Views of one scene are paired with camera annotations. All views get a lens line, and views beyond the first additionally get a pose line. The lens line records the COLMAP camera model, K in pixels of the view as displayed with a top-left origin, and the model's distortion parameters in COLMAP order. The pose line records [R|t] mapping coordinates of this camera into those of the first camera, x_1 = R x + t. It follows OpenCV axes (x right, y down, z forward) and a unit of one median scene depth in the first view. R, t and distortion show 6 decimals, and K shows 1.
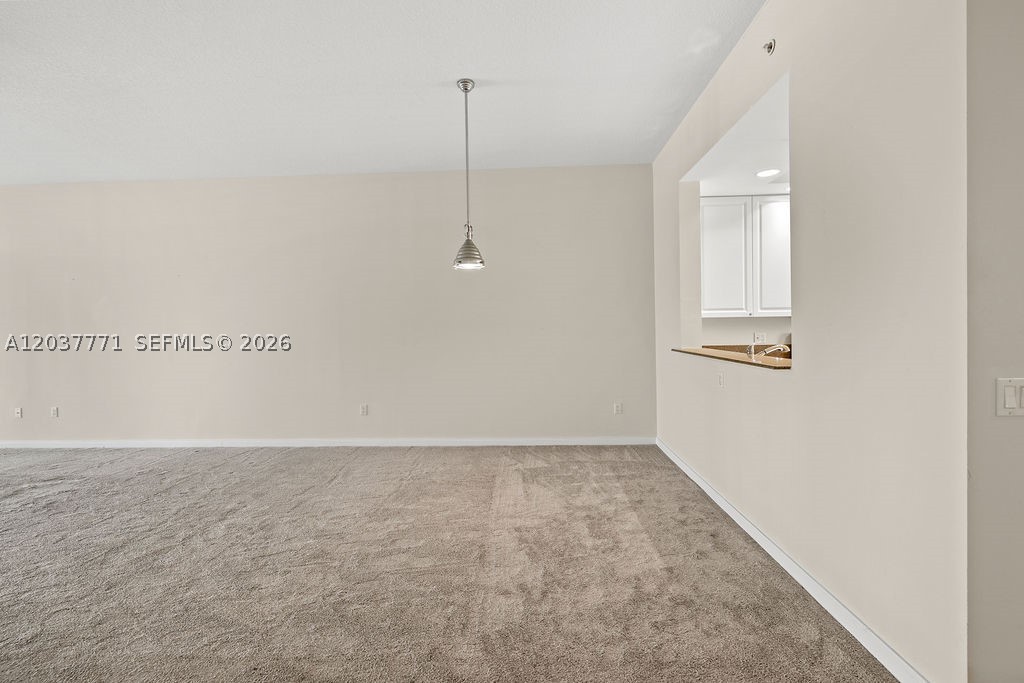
lens RADIAL K [[426.3, 0, 509.7], [0, 426.3, 331.9], [0, 0, 1]] dist [0.002188, -0.000393]
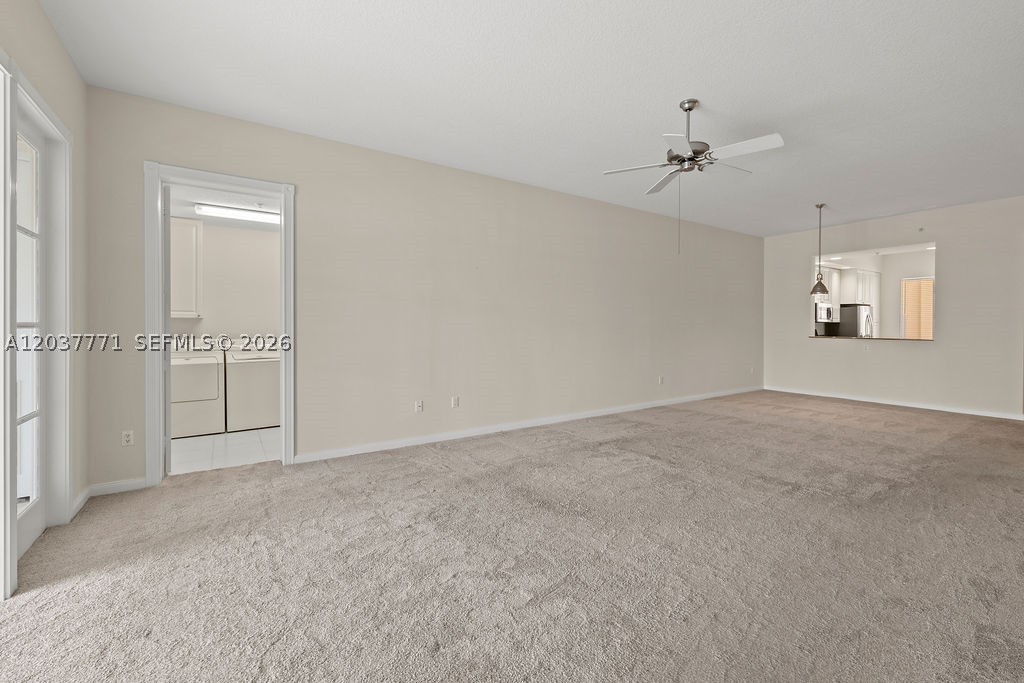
lens RADIAL K [[426.3, 0, 514.3], [0, 426.3, 341.3], [0, 0, 1]] dist [0.002188, -0.000393]
pose [[0.807203, -0.002881, 0.590268, -2.465554], [-0.007086, 0.999869, 0.014571, 0.050309], [-0.590232, -0.015944, 0.807076, 0.200478]]
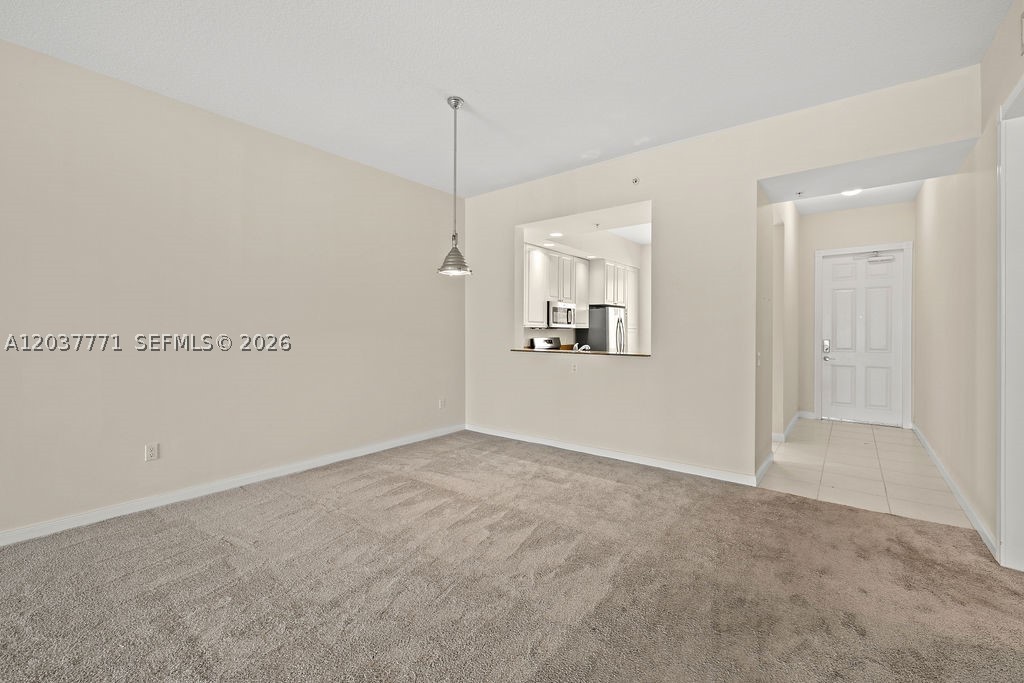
lens RADIAL K [[426.3, 0, 512.9], [0, 426.3, 335.0], [0, 0, 1]] dist [0.002188, -0.000393]
pose [[0.583332, 0.014887, 0.812098, -0.855040], [-0.008269, 0.999889, -0.012390, 0.011798], [-0.812192, 0.000512, 0.583390, 0.263508]]
